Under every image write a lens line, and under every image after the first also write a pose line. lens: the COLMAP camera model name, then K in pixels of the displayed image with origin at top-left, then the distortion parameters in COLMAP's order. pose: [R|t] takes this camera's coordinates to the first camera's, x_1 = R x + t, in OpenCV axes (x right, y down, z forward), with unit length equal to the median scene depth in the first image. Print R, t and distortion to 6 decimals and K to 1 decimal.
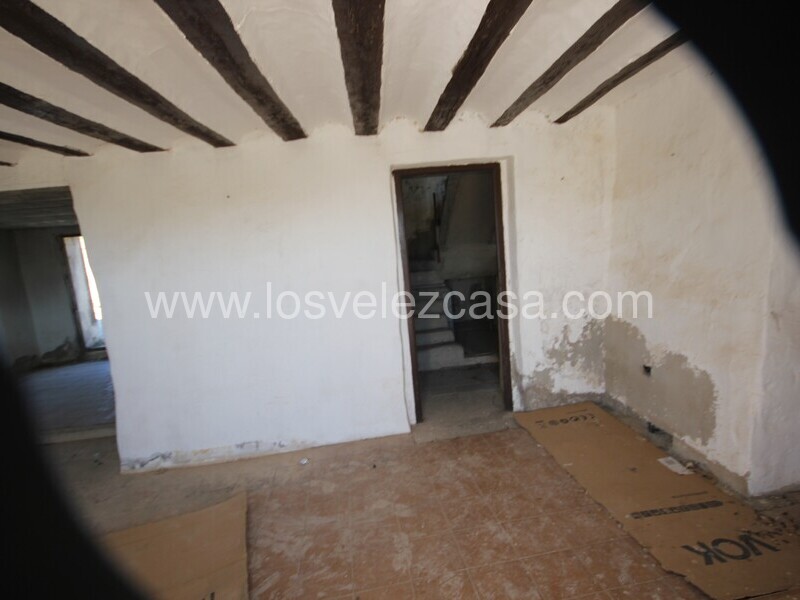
lens RADIAL K [[415.9, 0, 402.0], [0, 415.9, 309.0], [0, 0, 1]] dist [0.002730, -0.005067]
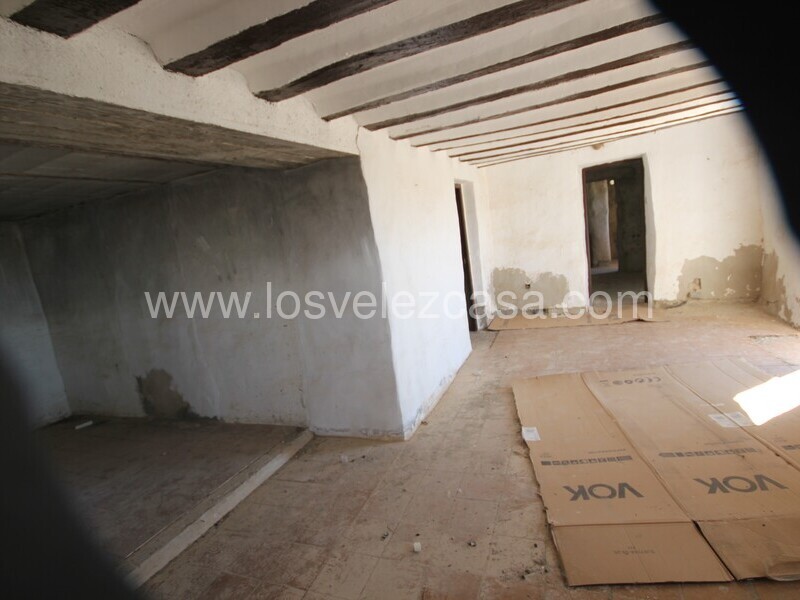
lens RADIAL K [[415.9, 0, 402.0], [0, 415.9, 309.0], [0, 0, 1]] dist [0.002730, -0.005067]
pose [[0.495508, -0.135940, 0.857900, -1.582701], [0.227717, 0.973462, 0.022726, 0.061374], [-0.838223, 0.184097, 0.513314, 0.448027]]
